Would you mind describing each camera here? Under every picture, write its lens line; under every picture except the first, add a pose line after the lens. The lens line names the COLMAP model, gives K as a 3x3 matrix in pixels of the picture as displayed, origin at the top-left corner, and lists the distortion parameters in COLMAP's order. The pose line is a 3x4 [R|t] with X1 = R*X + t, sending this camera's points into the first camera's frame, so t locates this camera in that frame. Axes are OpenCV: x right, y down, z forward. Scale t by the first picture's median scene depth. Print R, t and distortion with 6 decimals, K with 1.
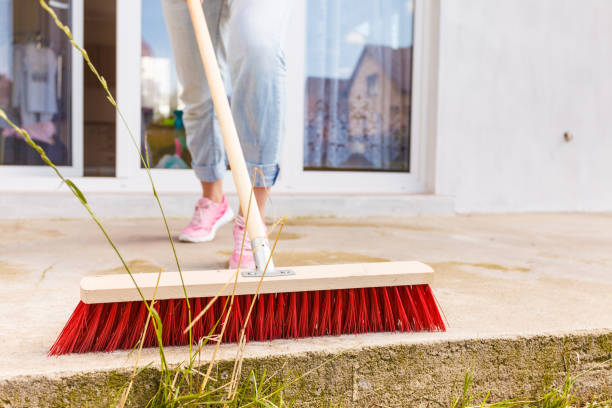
lens RADIAL K [[708.6, 0, 319.7], [0, 708.6, 211.9], [0, 0, 1]] dist [0.026709, 0.000000]
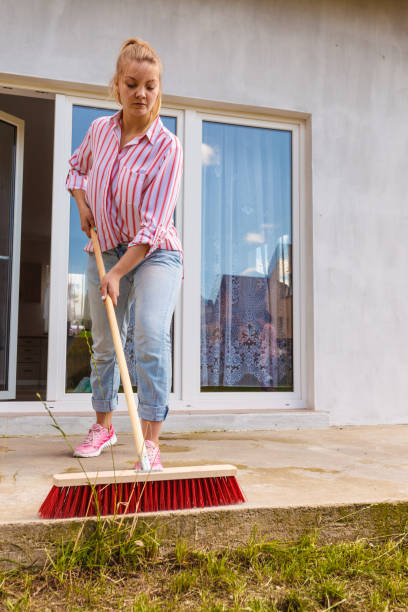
lens RADIAL K [[708.6, 0, 208.8], [0, 708.6, 303.3], [0, 0, 1]] dist [0.026709, 0.000000]
pose [[0.999295, -0.018231, -0.032820, 0.136613], [0.012626, 0.986459, -0.163522, -0.042499], [0.035357, 0.162992, 0.985994, -0.851724]]
